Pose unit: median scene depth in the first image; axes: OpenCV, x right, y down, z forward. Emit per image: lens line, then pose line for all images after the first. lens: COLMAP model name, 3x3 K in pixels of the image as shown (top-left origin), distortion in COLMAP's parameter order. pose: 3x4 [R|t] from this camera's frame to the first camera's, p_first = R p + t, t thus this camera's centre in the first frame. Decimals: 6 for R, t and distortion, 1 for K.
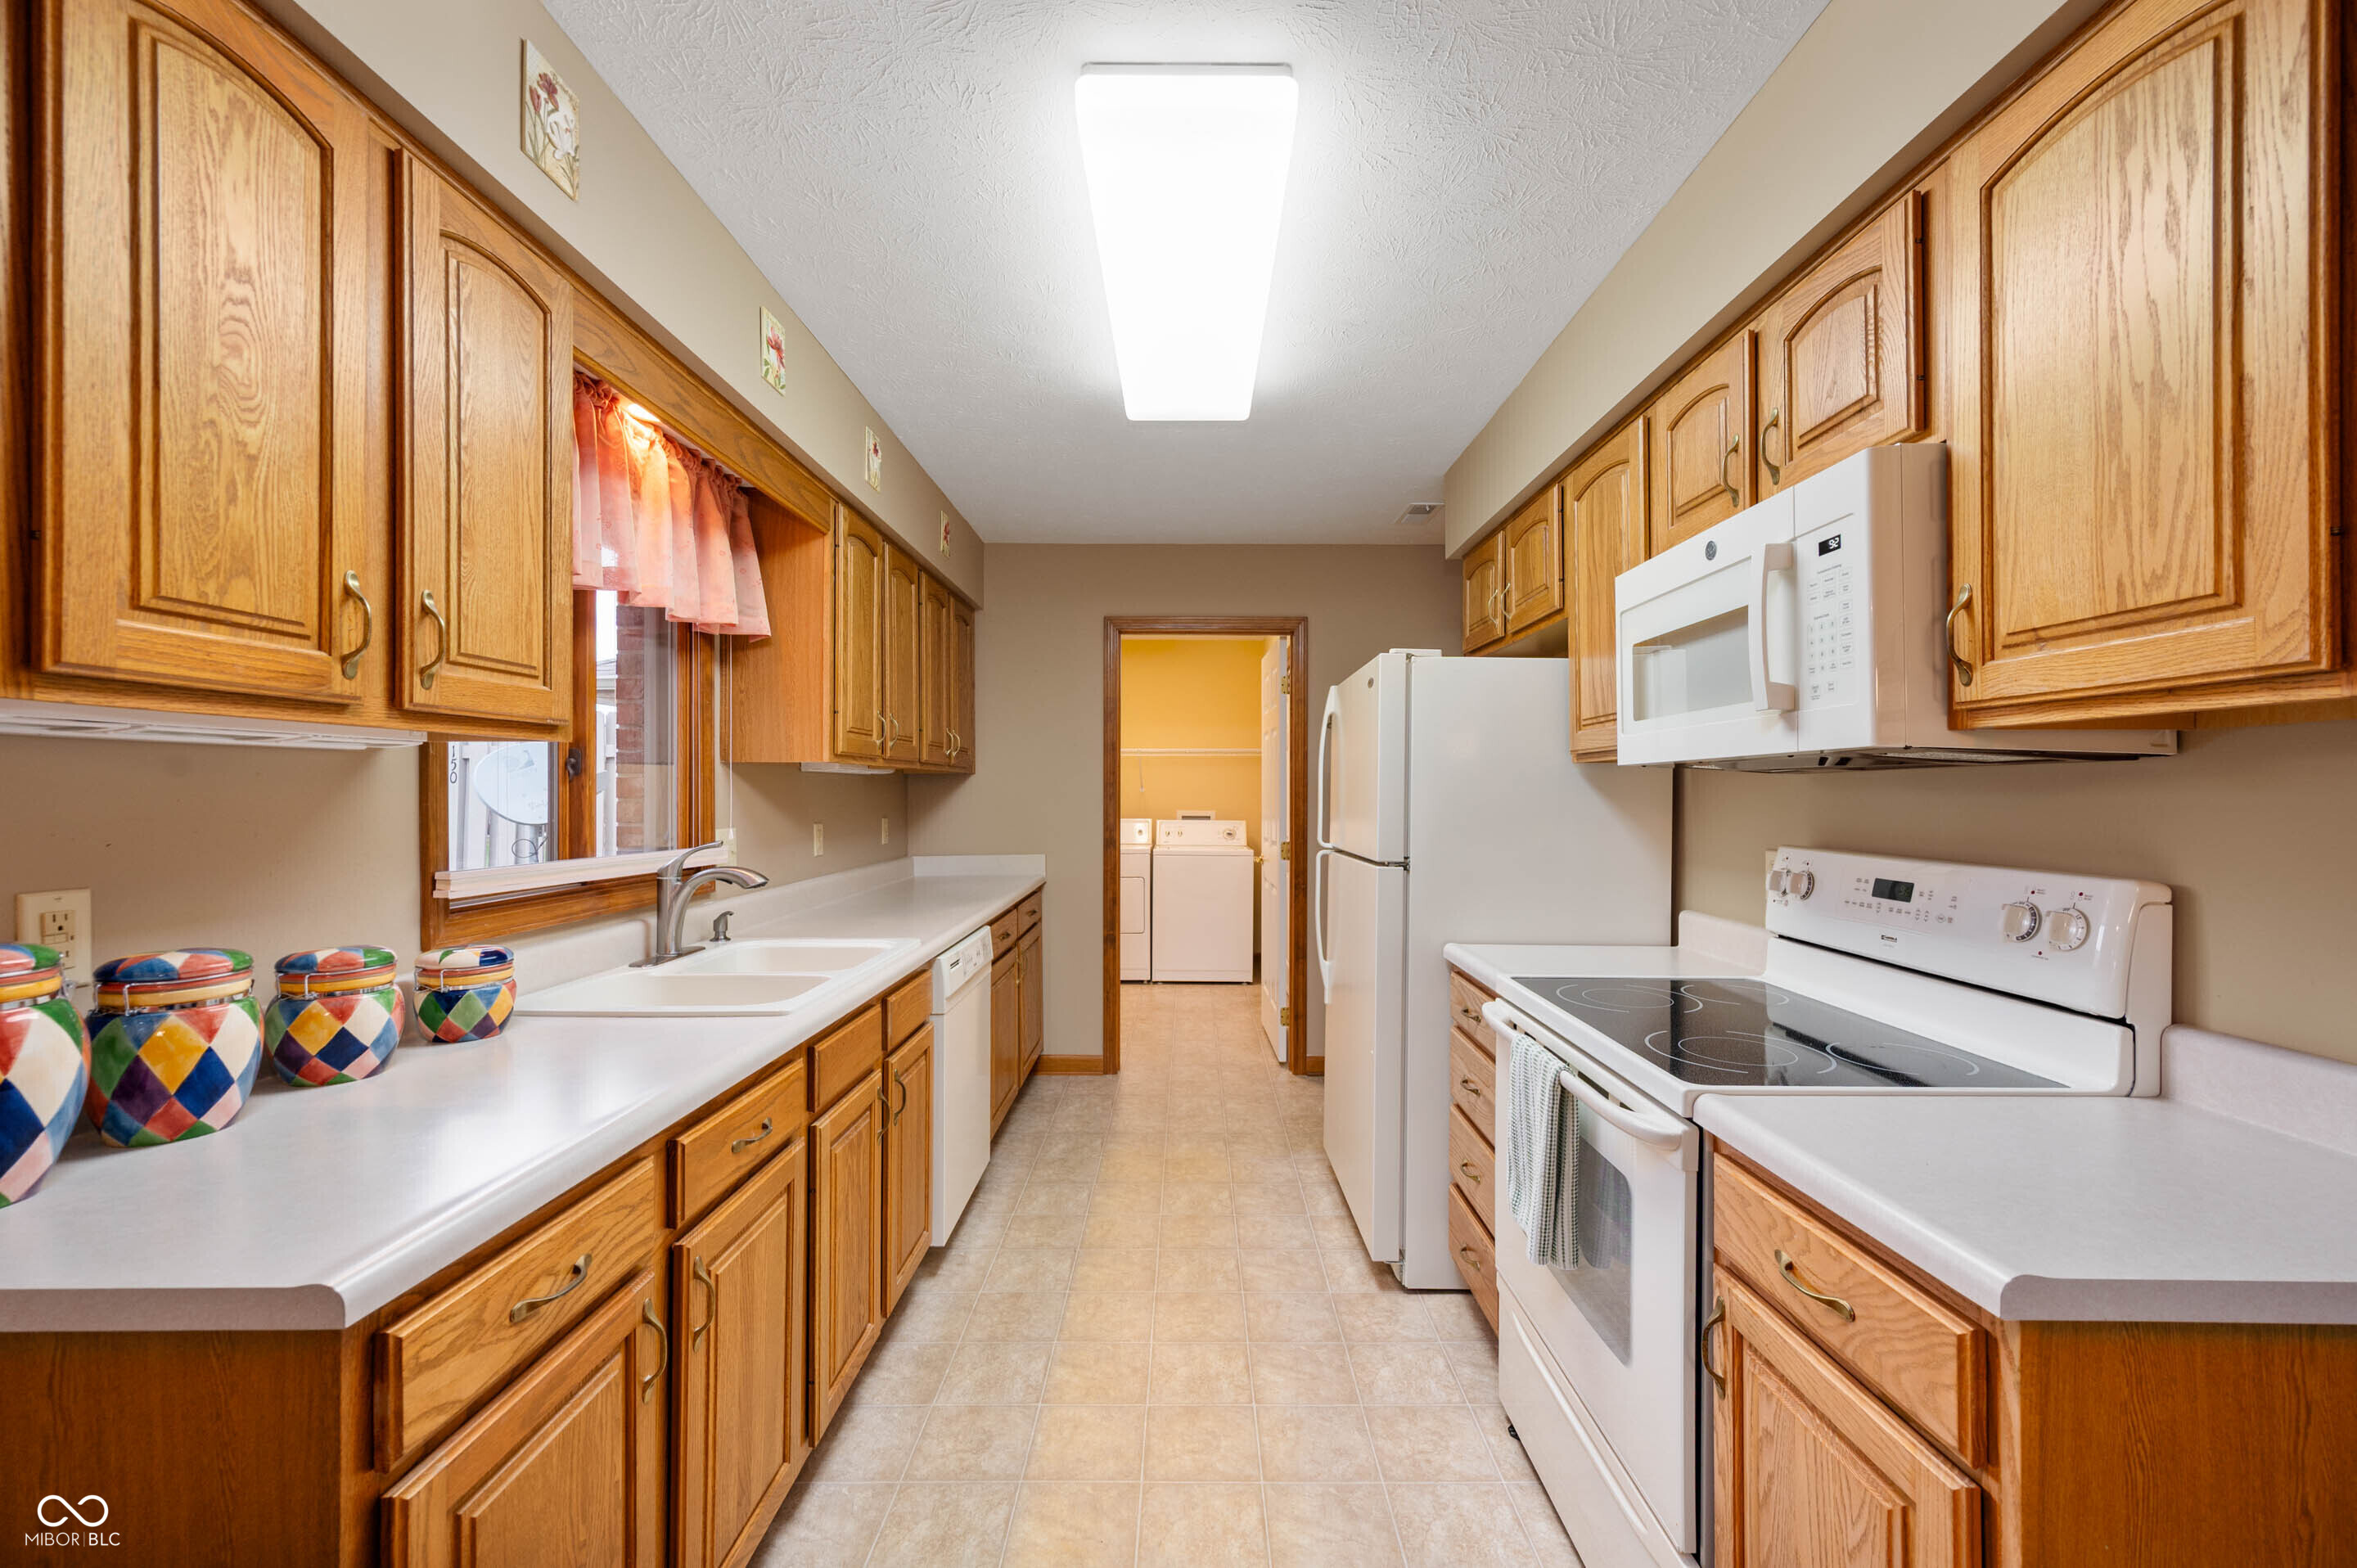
lens RADIAL K [[940.5, 0, 1178.5], [0, 940.5, 784.0], [0, 0, 1]] dist [0.000927, 0.000226]
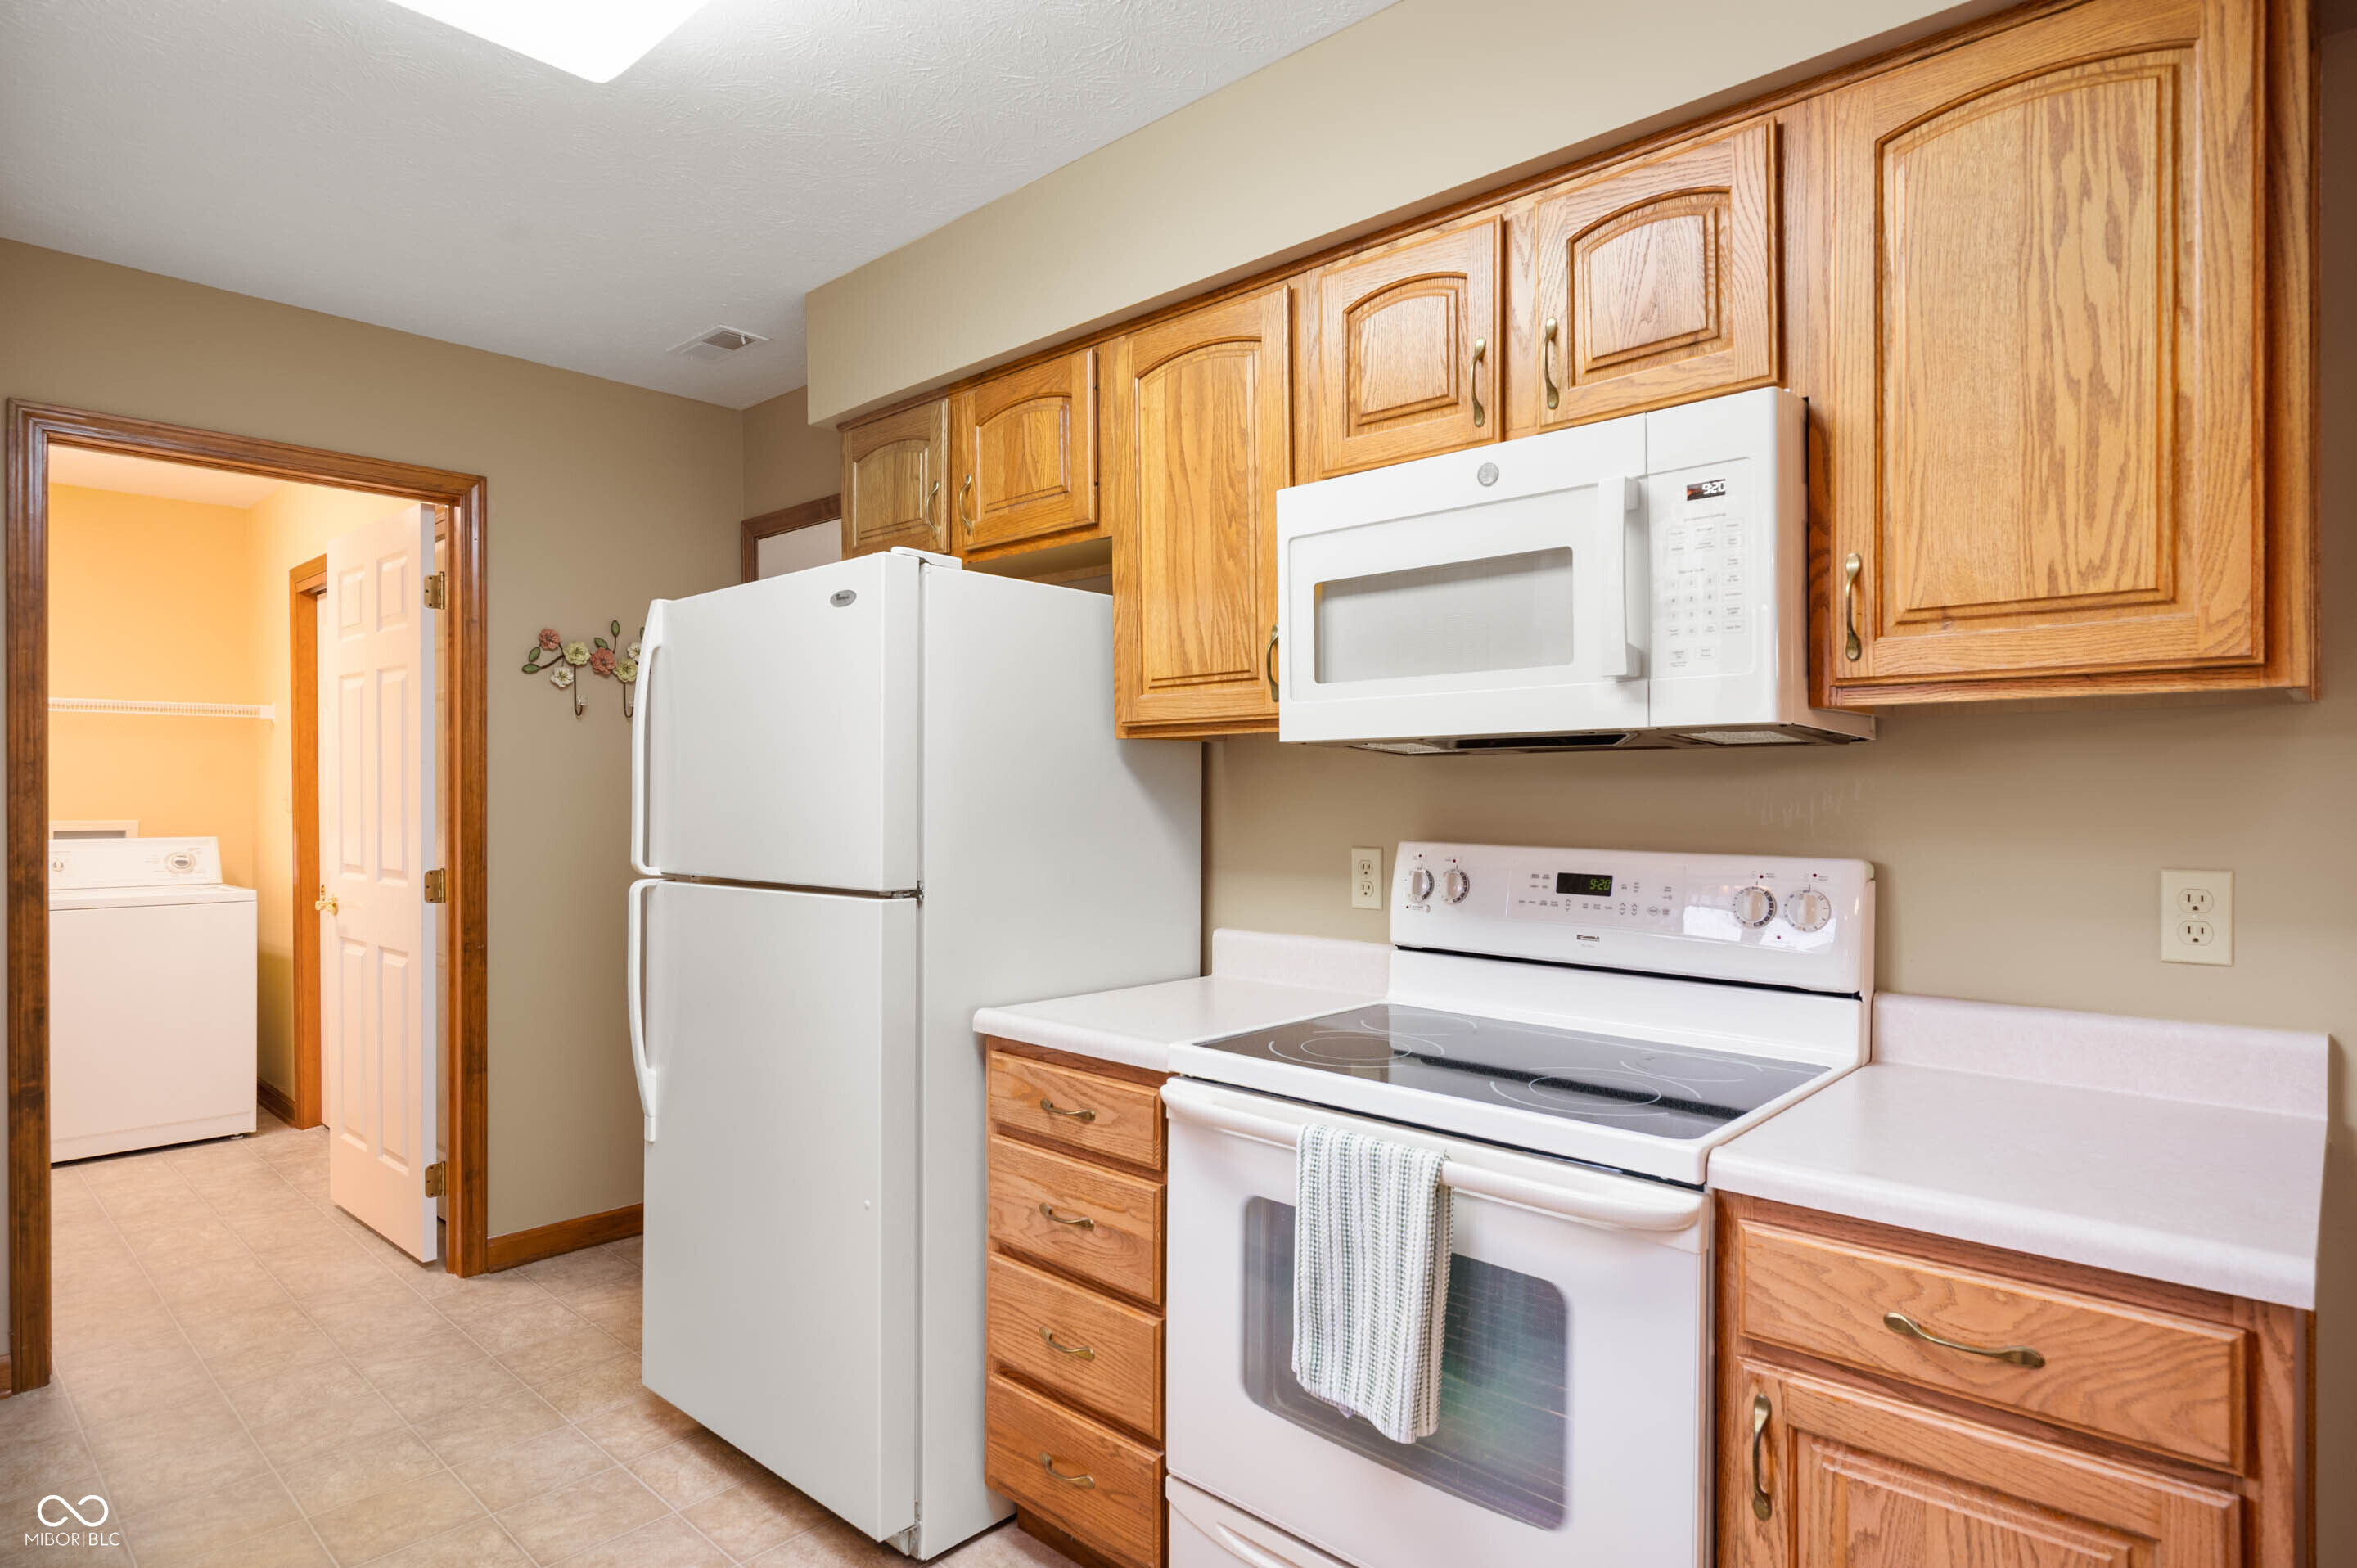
lens RADIAL K [[1277.3, 0, 1178.5], [0, 1277.3, 784.0], [0, 0, 1]] dist [0.000283, -0.000853]
pose [[0.683377, 0.000556, 0.730066, -0.549970], [-0.005251, 0.999978, 0.004154, 0.017323], [-0.730047, -0.006673, 0.683364, 0.598660]]
